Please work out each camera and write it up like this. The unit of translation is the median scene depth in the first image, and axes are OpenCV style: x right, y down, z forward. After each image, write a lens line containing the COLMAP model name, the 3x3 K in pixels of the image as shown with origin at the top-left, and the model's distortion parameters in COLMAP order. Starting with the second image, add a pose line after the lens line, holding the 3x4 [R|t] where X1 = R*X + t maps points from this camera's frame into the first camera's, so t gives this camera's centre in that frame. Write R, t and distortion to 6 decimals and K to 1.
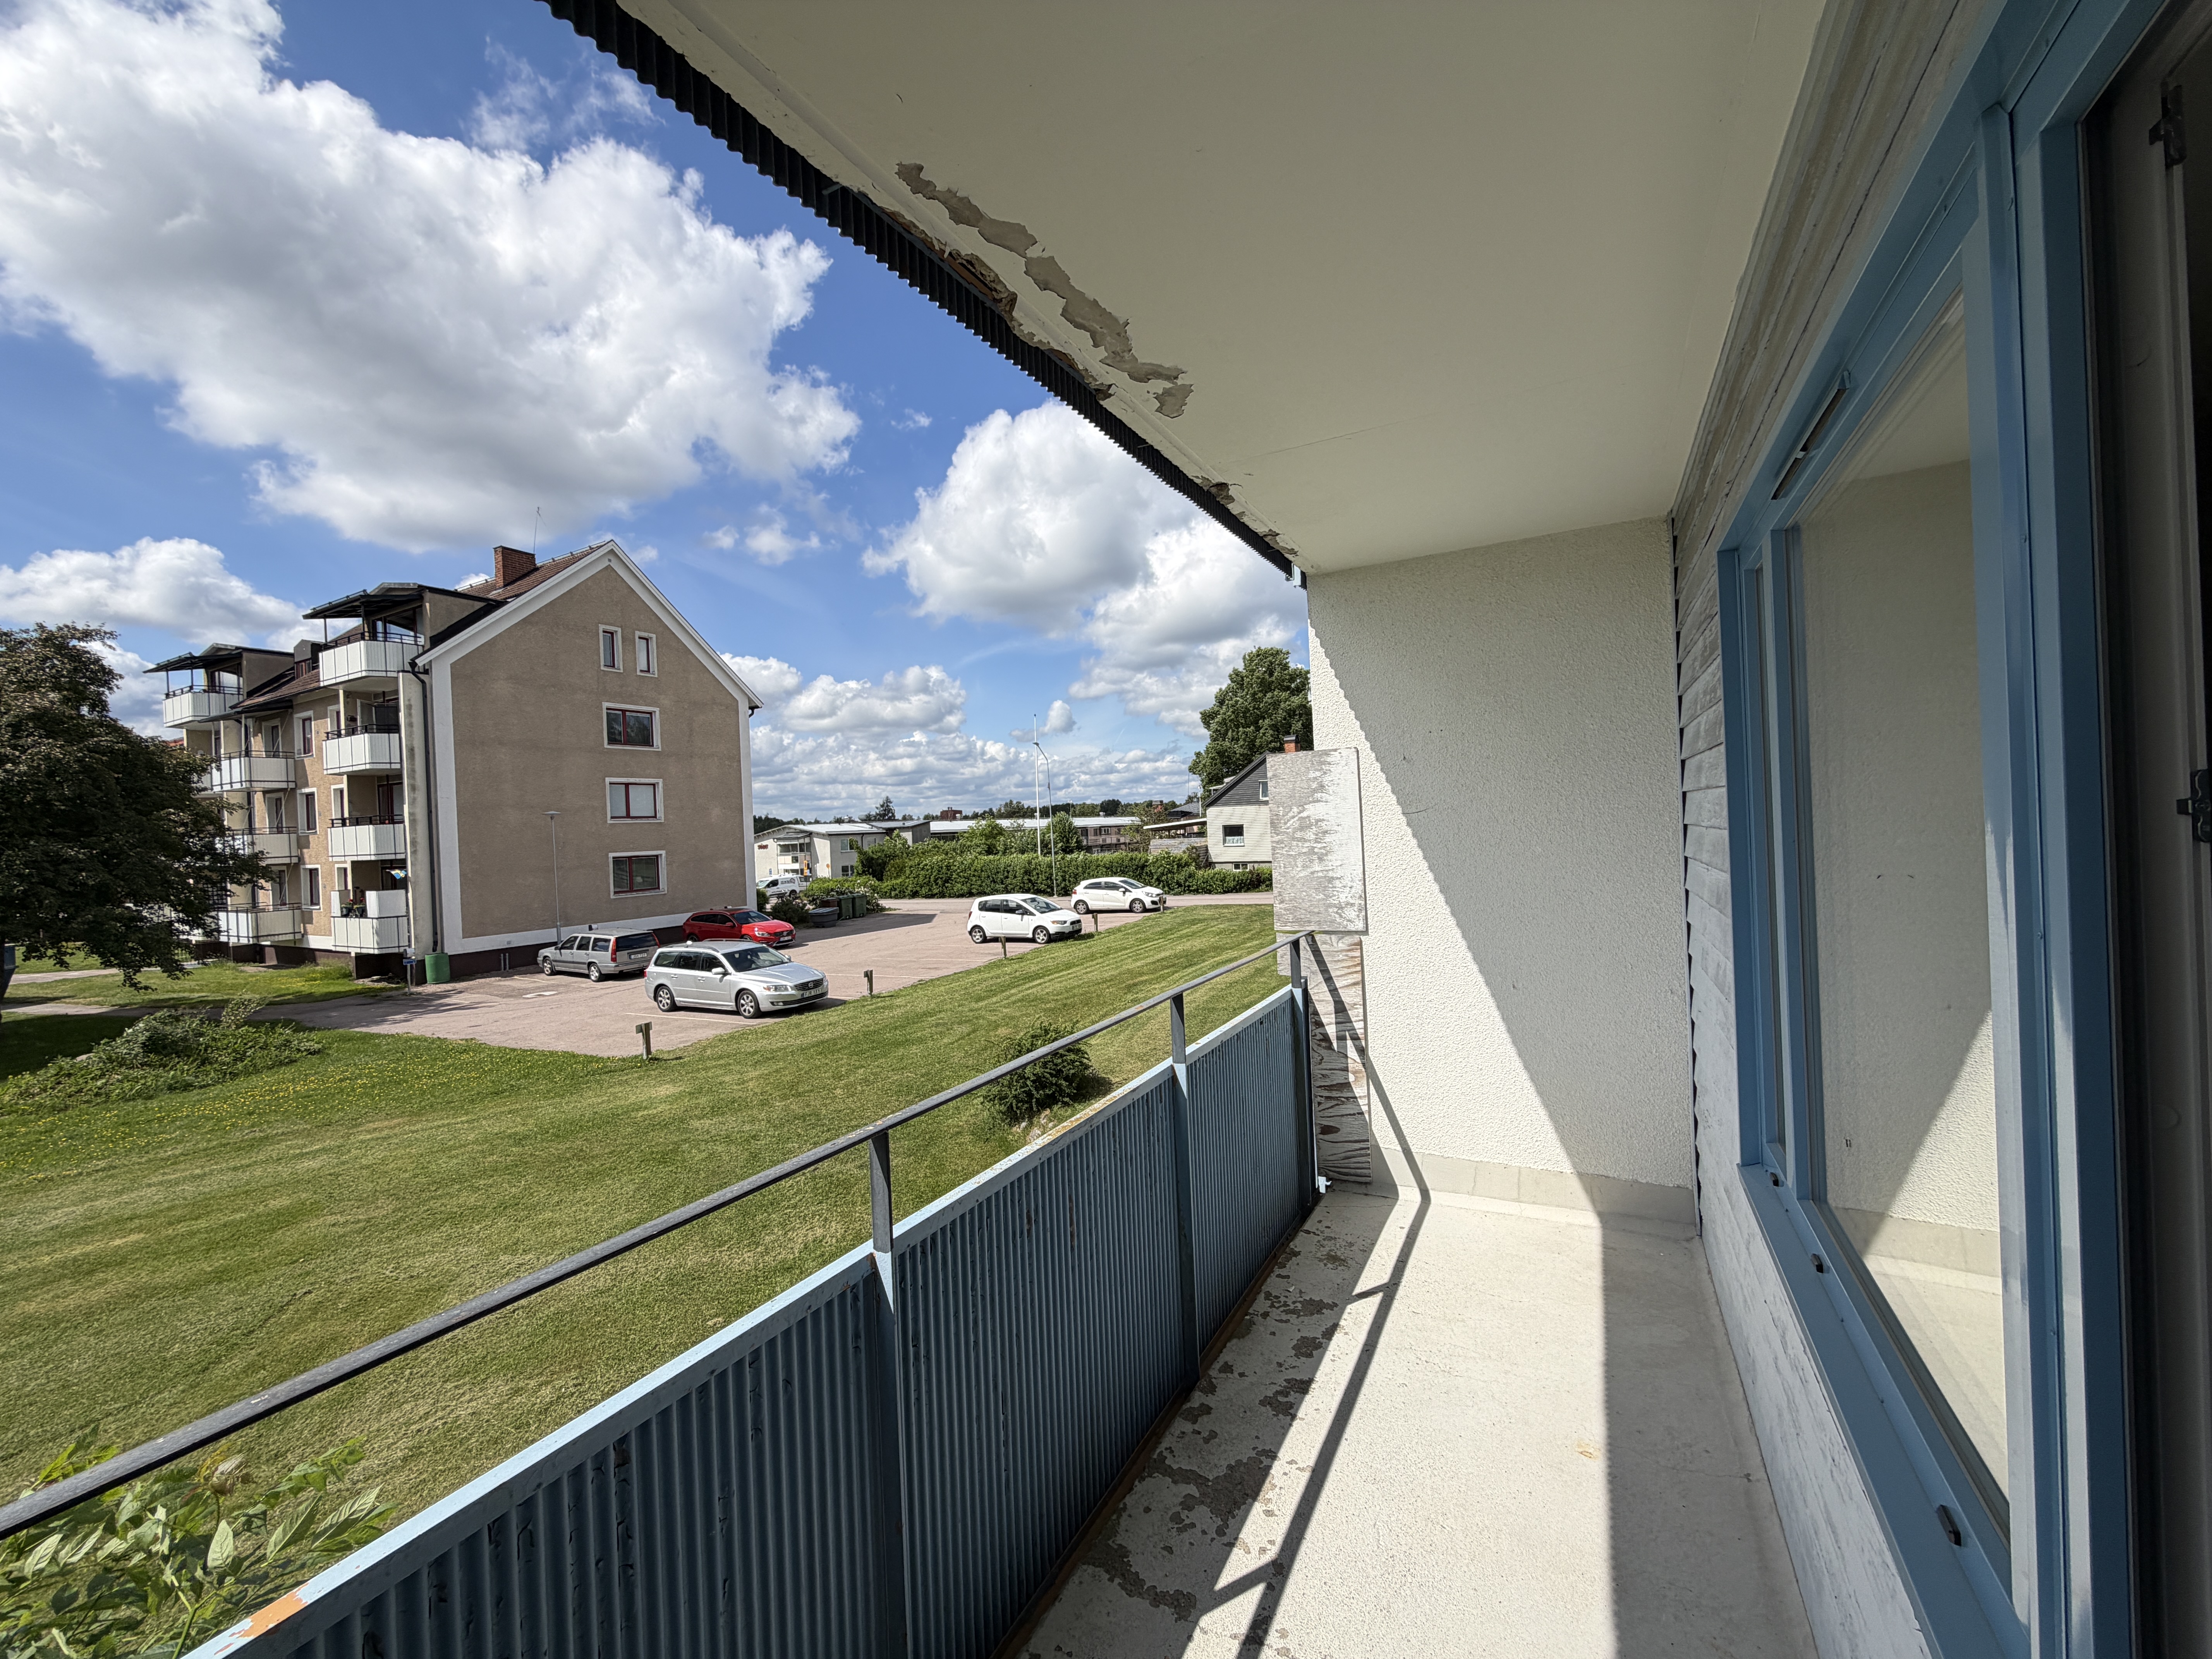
lens RADIAL K [[879.9, 0, 1102.8], [0, 879.9, 827.1], [0, 0, 1]] dist [0.001526, 0.000156]
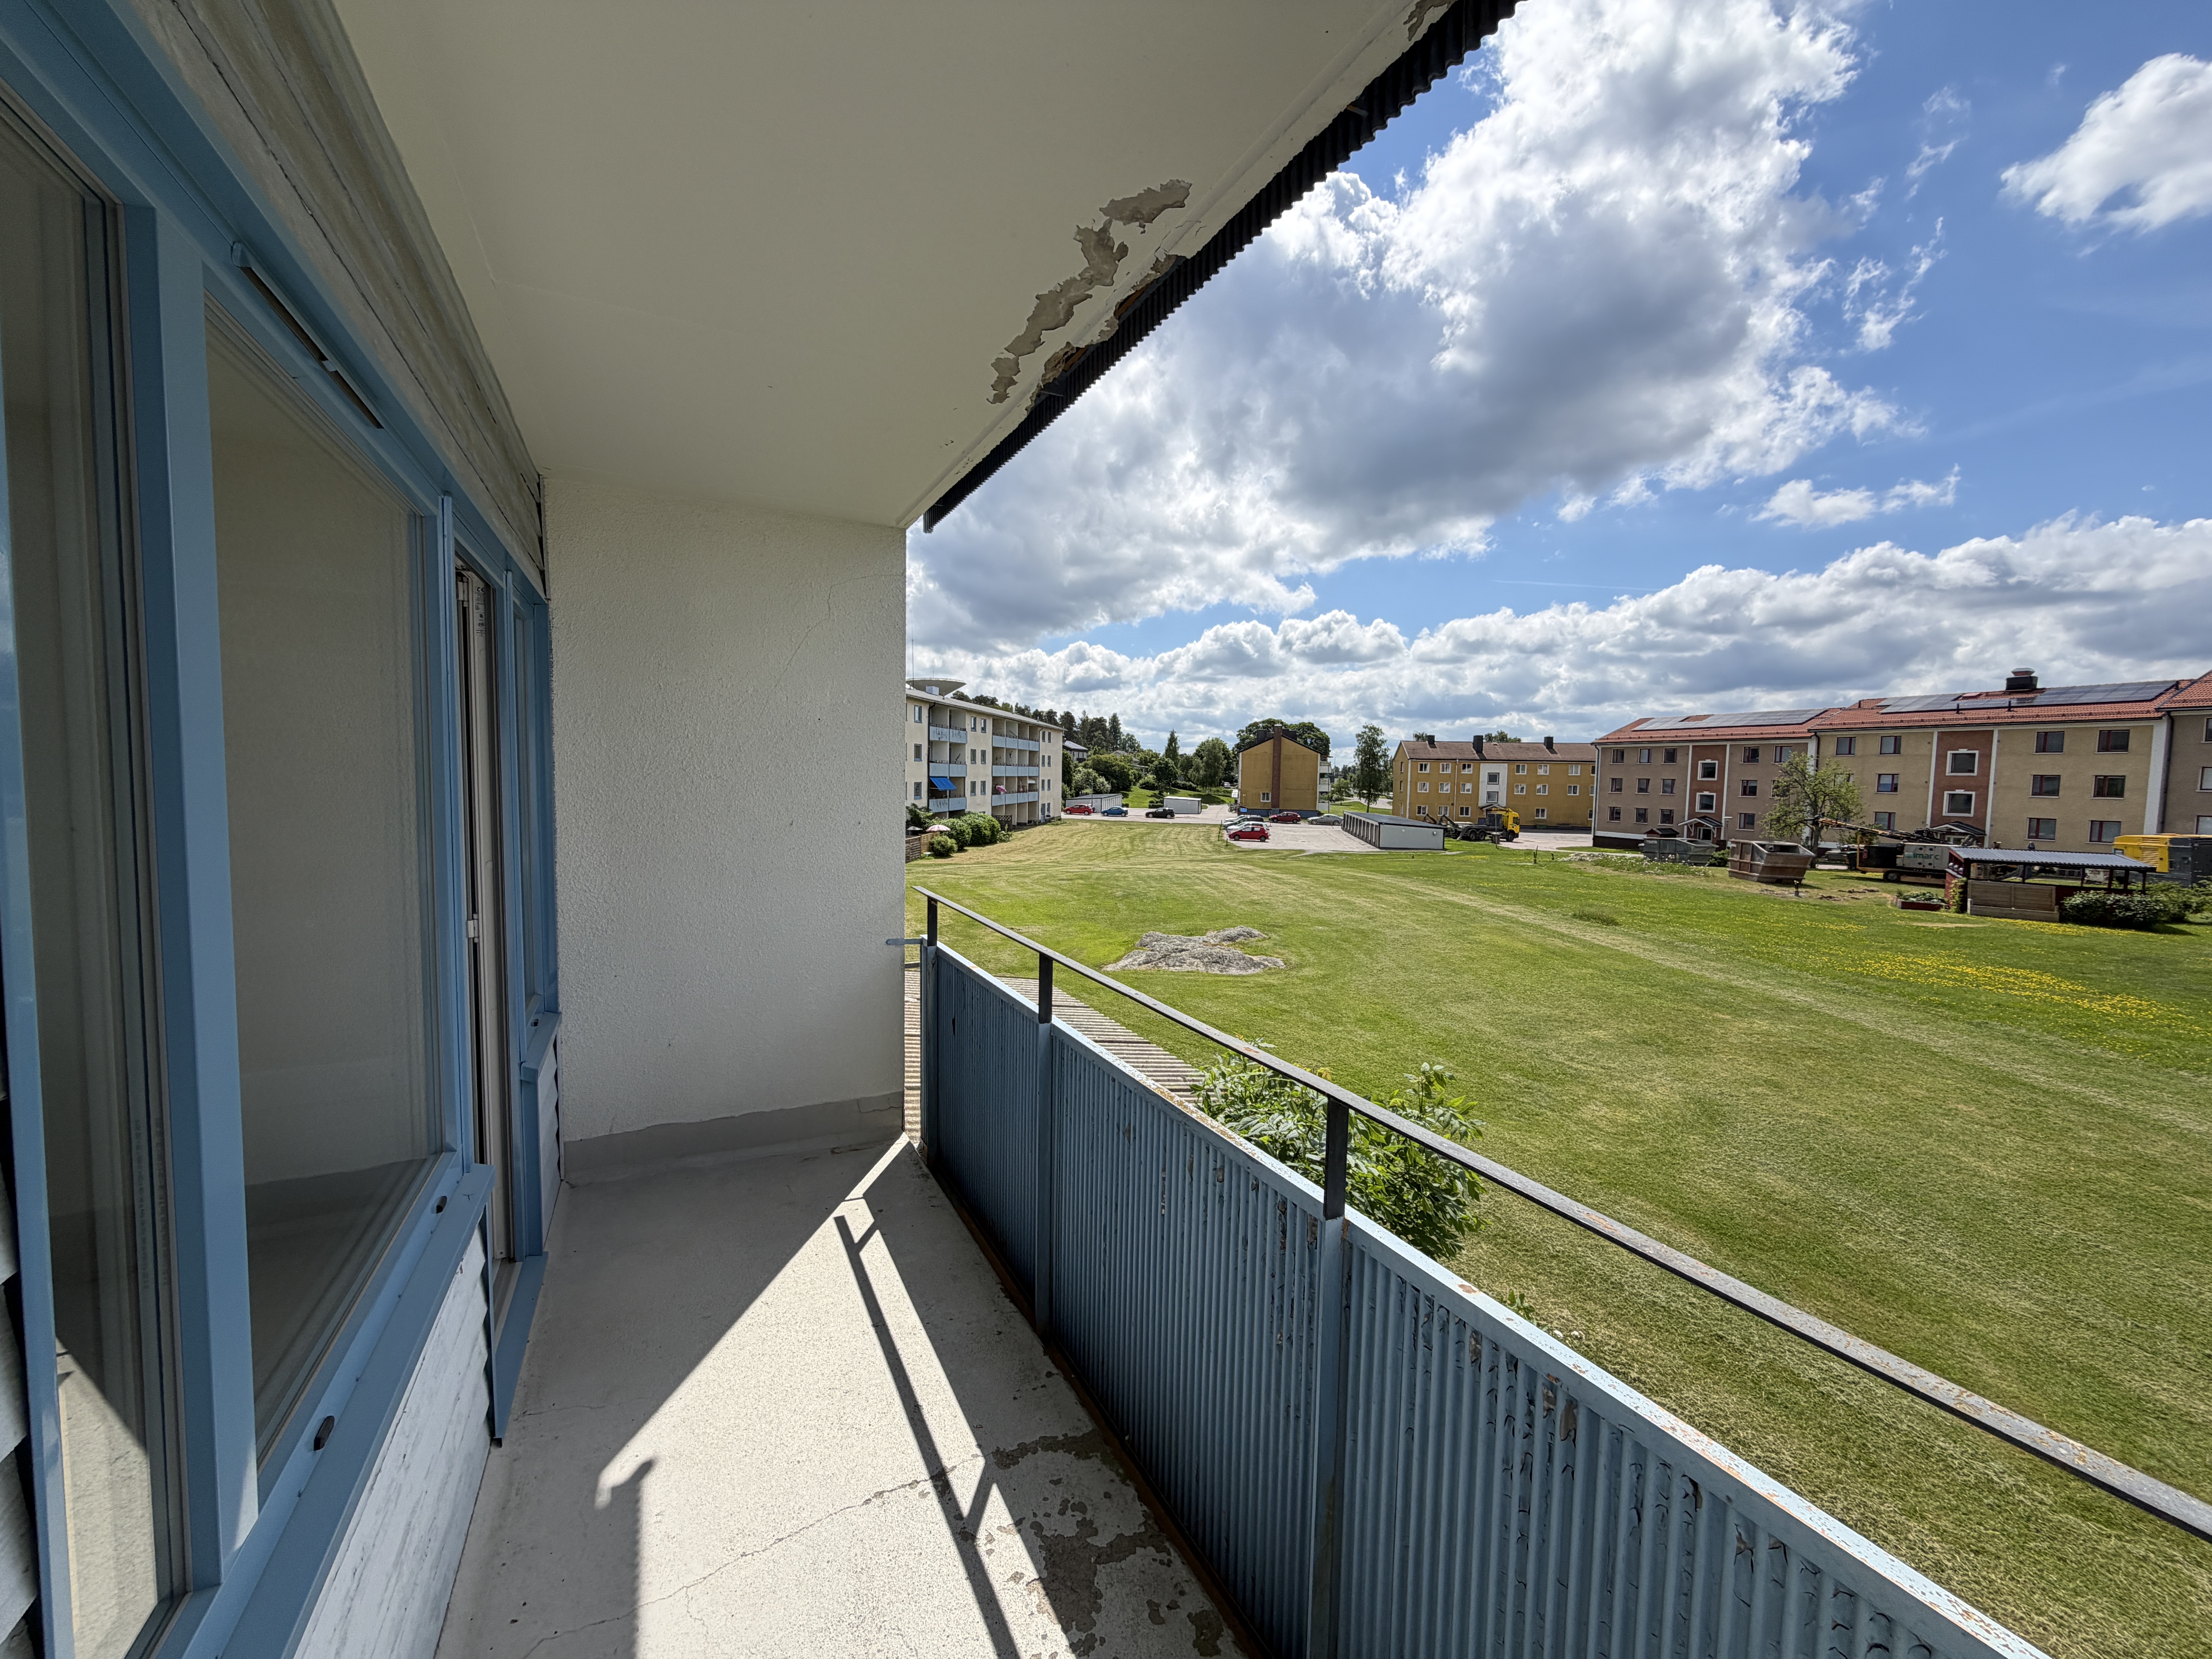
lens RADIAL K [[879.9, 0, 1105.0], [0, 879.9, 828.7], [0, 0, 1]] dist [0.001526, 0.000156]
pose [[-0.570373, 0.079244, -0.817555, 0.768251], [-0.000118, 0.995327, 0.096557, -0.043397], [0.821386, 0.055170, -0.567698, 1.475434]]
